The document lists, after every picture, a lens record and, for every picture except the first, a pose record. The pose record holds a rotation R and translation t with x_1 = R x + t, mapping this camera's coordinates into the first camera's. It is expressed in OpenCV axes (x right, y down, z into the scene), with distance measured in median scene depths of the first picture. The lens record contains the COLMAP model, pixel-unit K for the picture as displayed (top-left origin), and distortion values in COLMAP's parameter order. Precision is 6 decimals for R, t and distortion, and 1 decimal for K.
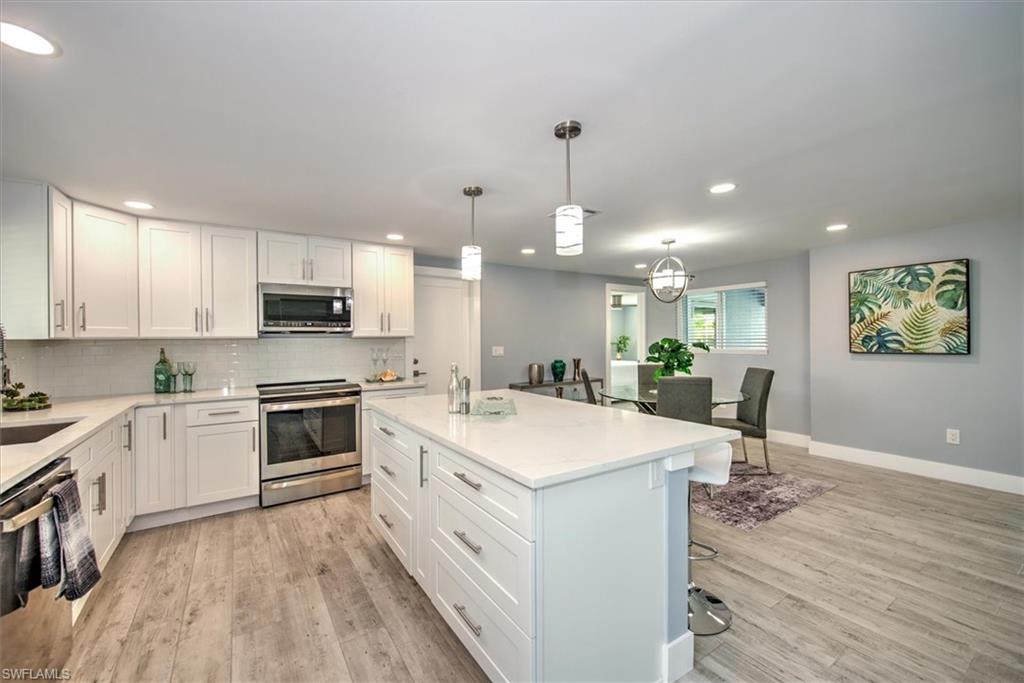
lens RADIAL K [[412.2, 0, 509.6], [0, 412.2, 339.6], [0, 0, 1]] dist [0.002349, -0.002725]
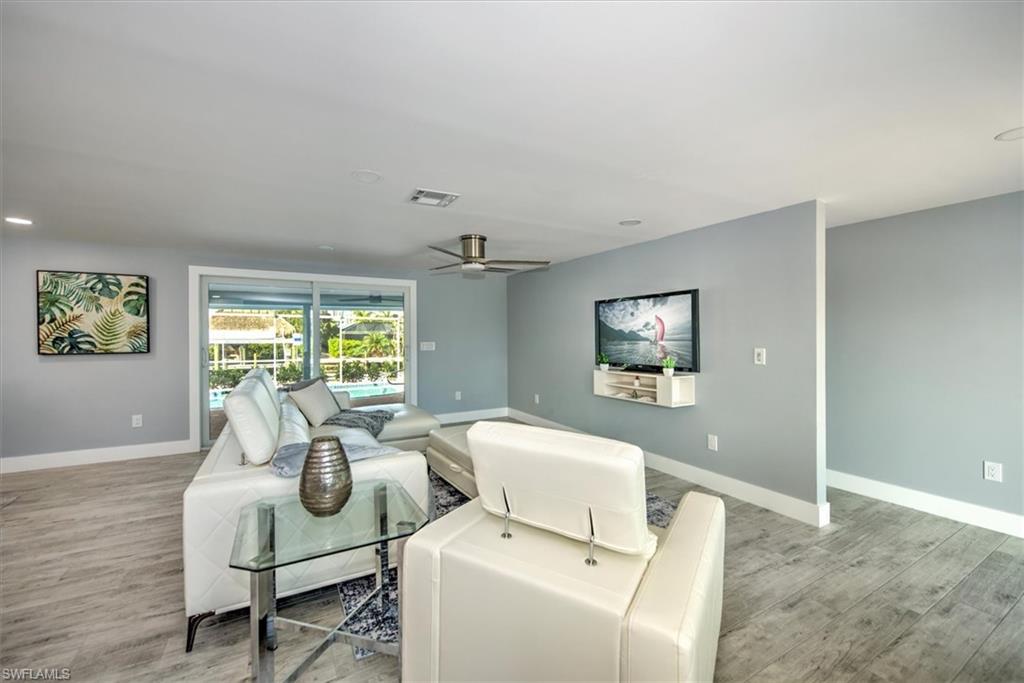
lens RADIAL K [[412.2, 0, 509.6], [0, 412.2, 339.6], [0, 0, 1]] dist [0.002349, -0.002725]
pose [[0.050421, -0.000706, 0.998728, -0.077709], [-0.000847, 0.999999, 0.000749, -0.005300], [-0.998728, -0.000884, 0.050421, -0.153083]]
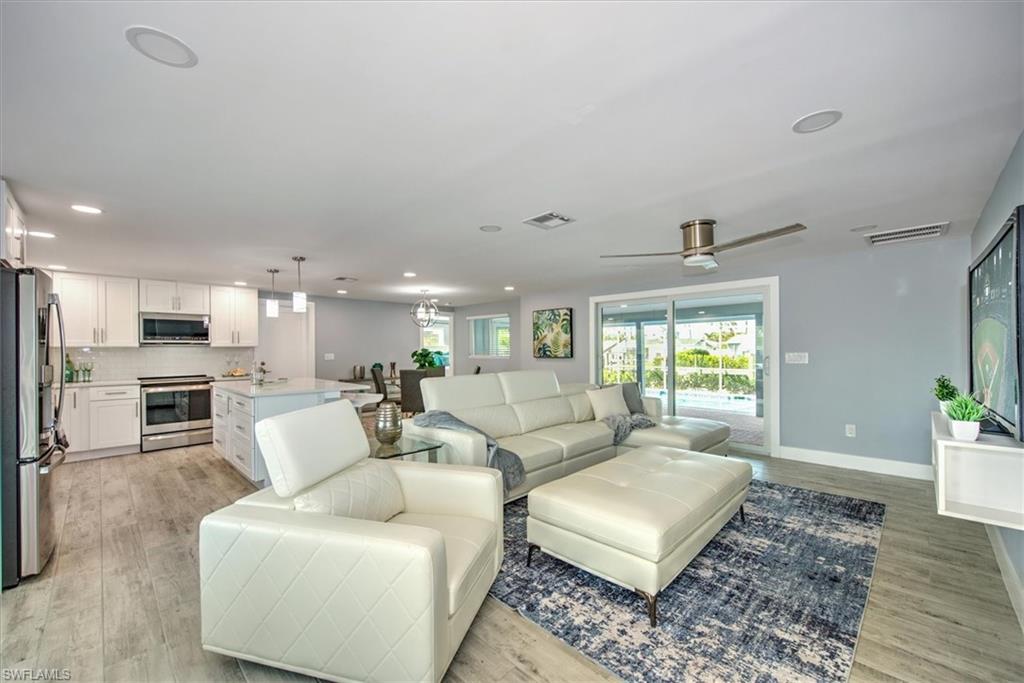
lens RADIAL K [[406.5, 0, 514.5], [0, 406.5, 349.8], [0, 0, 1]] dist [-0.001158, -0.000582]
pose [[0.976646, 0.003768, 0.214820, 0.423148], [-0.004050, 0.999991, 0.000871, -0.000938], [-0.214815, -0.001720, 0.976653, -0.762471]]
